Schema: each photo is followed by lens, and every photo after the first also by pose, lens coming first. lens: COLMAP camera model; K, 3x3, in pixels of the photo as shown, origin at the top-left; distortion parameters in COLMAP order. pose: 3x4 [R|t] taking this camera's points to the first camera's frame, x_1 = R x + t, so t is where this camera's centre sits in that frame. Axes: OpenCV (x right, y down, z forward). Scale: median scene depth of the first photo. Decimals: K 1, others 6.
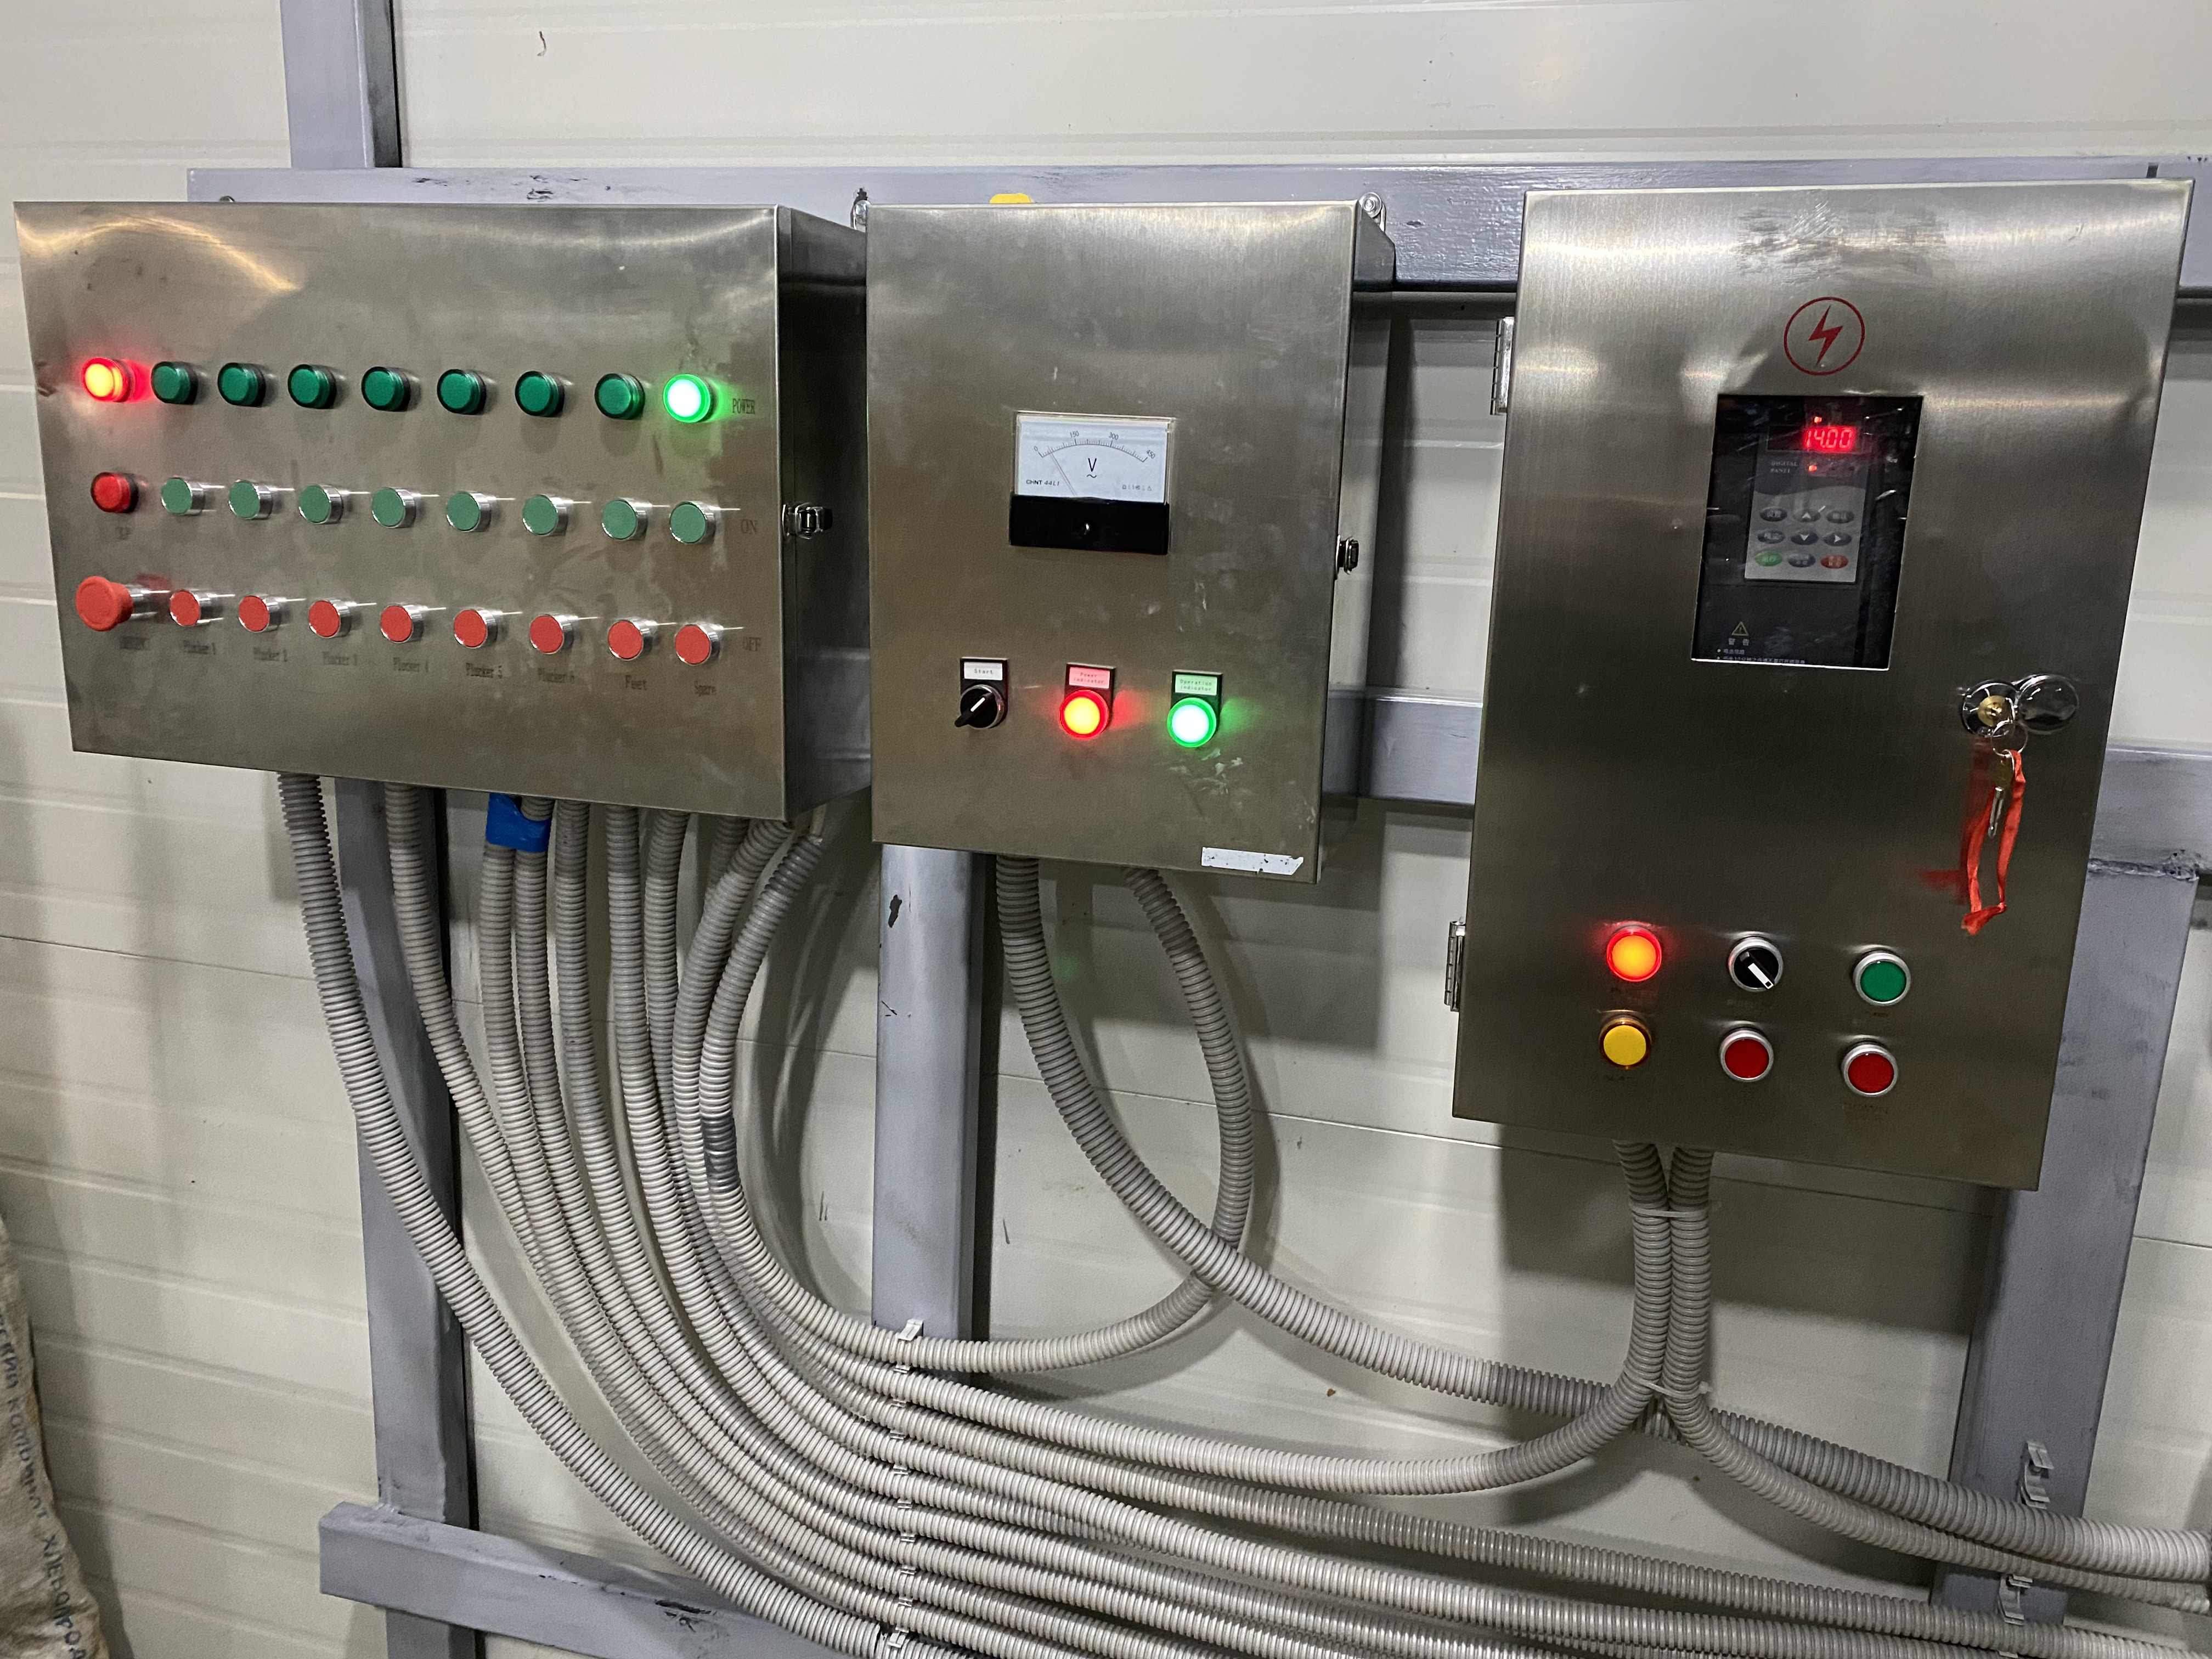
lens RADIAL K [[1672.2, 0, 1123.0], [0, 1672.2, 839.3], [0, 0, 1]] dist [0.023141, -0.018493]
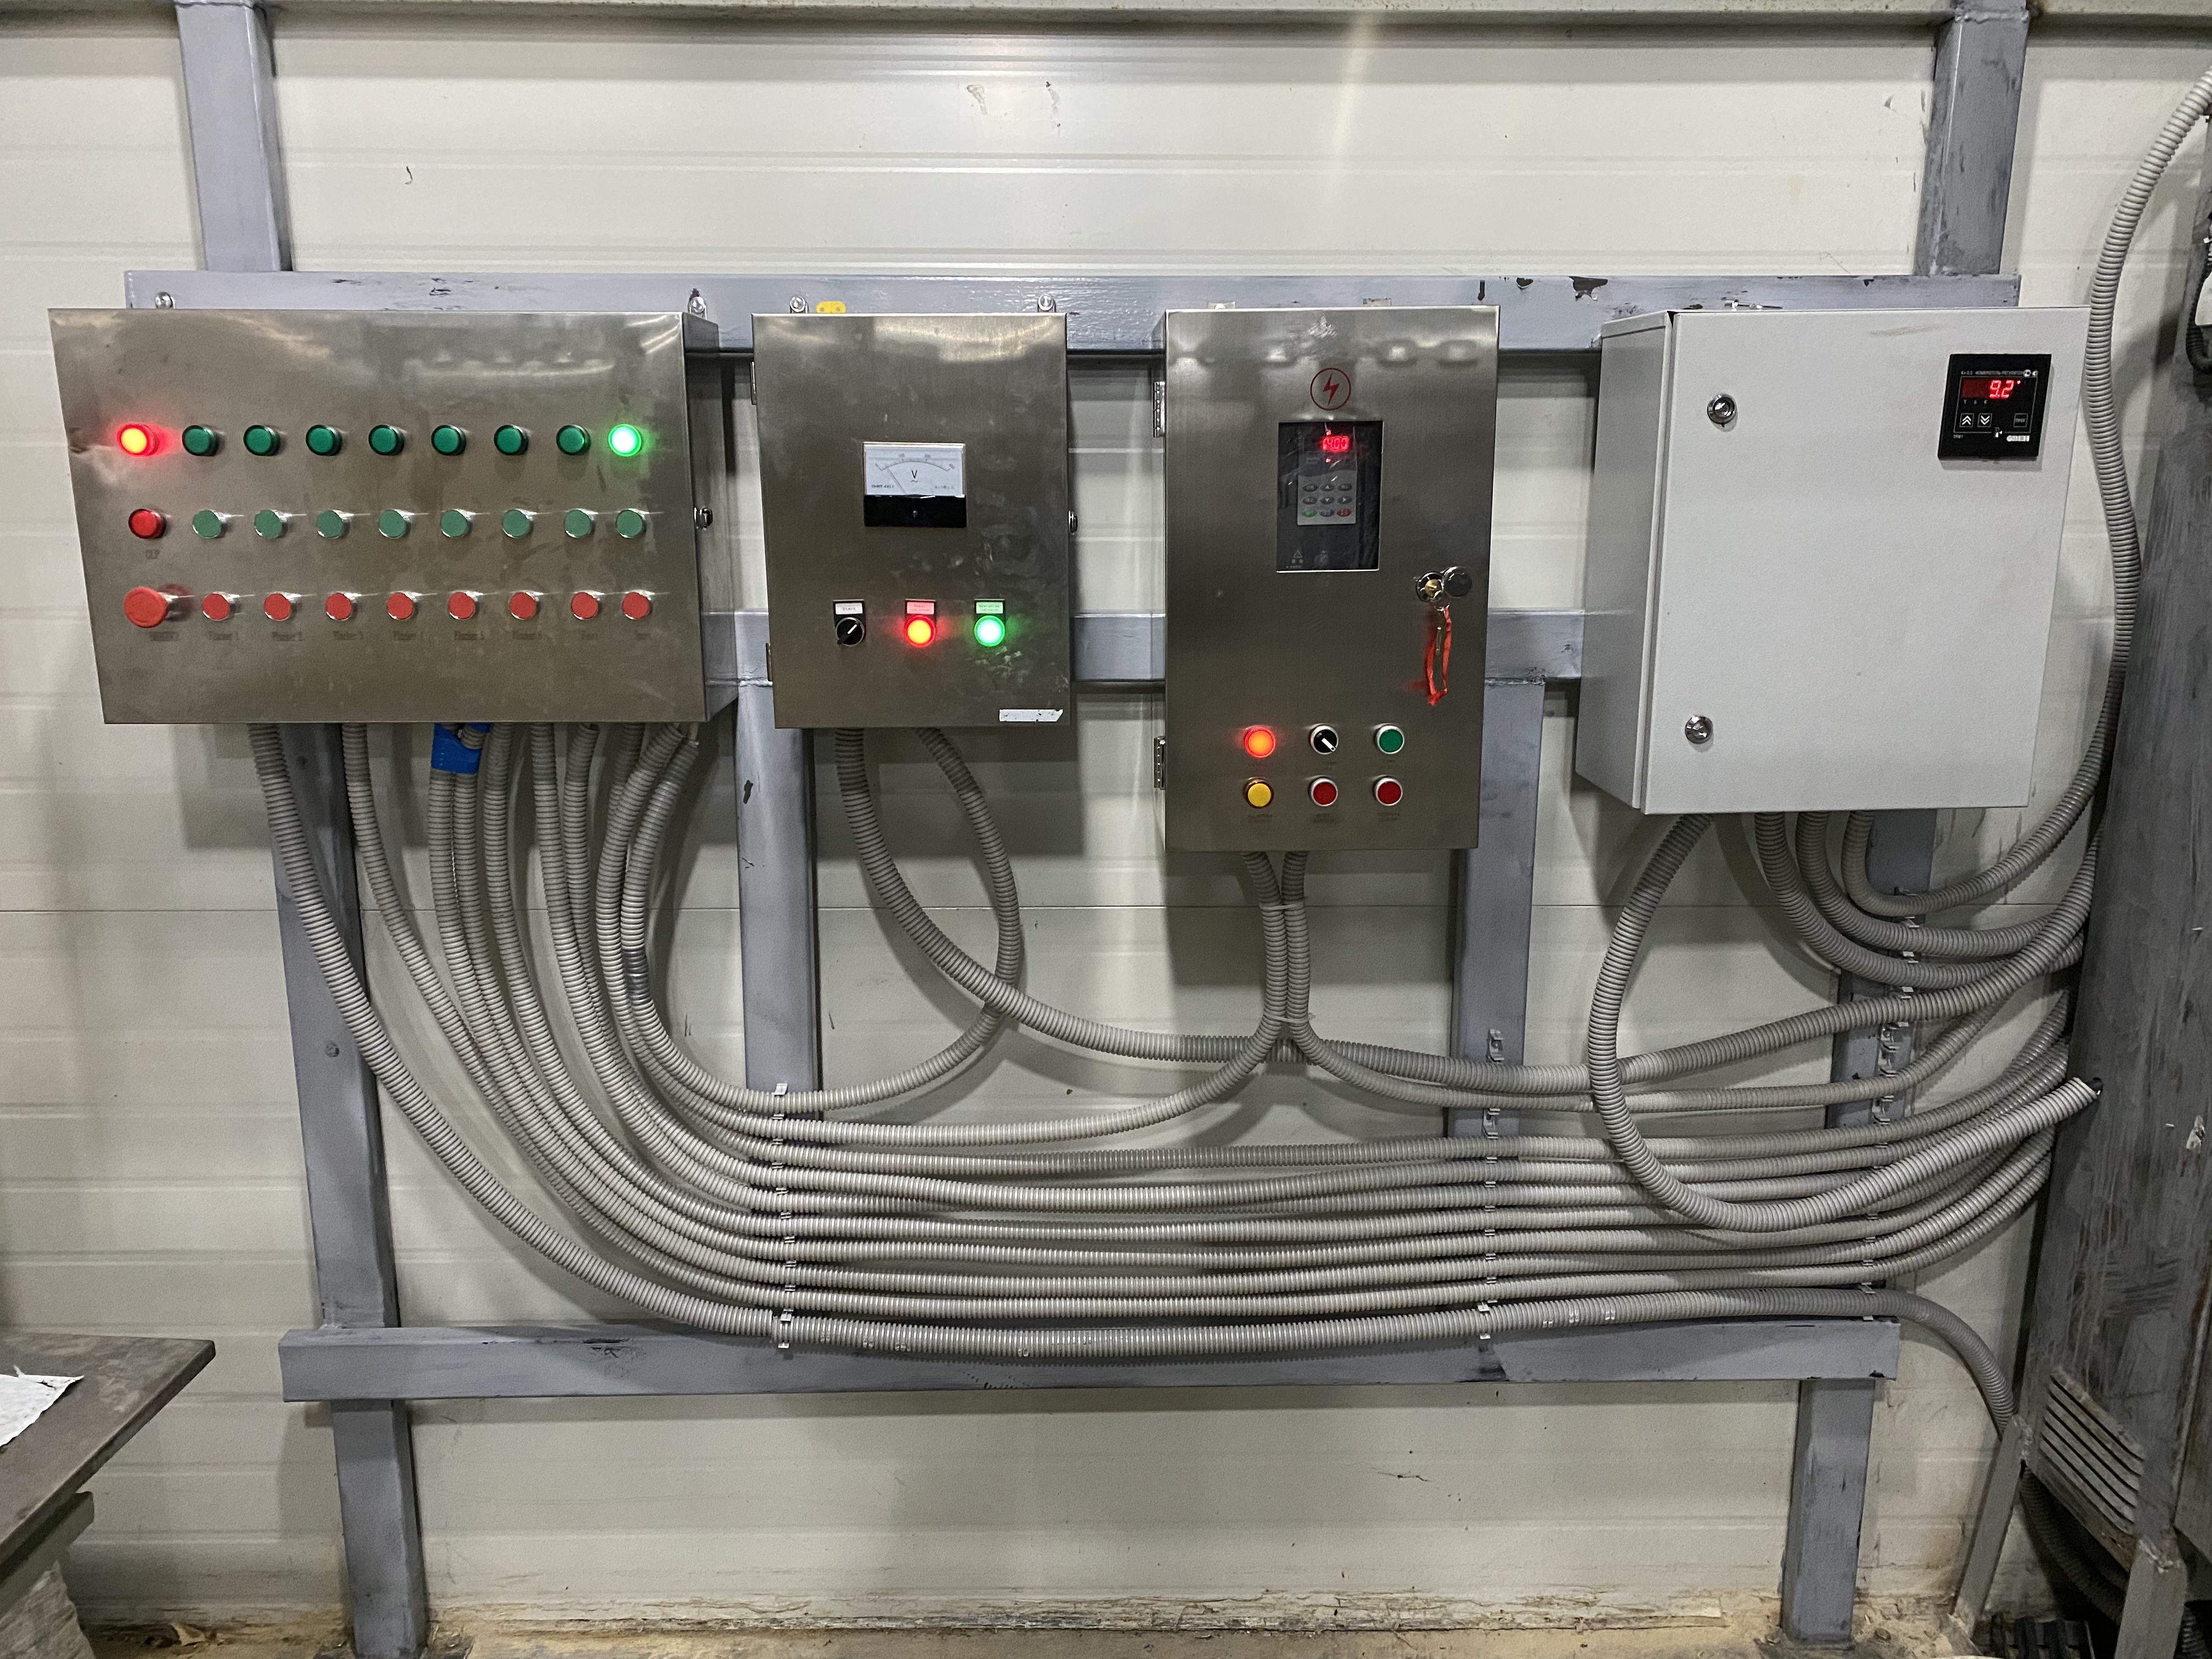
lens RADIAL K [[1672.2, 0, 1100.2], [0, 1672.2, 819.4], [0, 0, 1]] dist [0.023141, -0.018493]
pose [[0.954808, -0.099186, 0.280185, -0.281978], [0.099596, 0.994945, 0.012812, 0.087818], [-0.280040, 0.015672, 0.959860, -0.500885]]
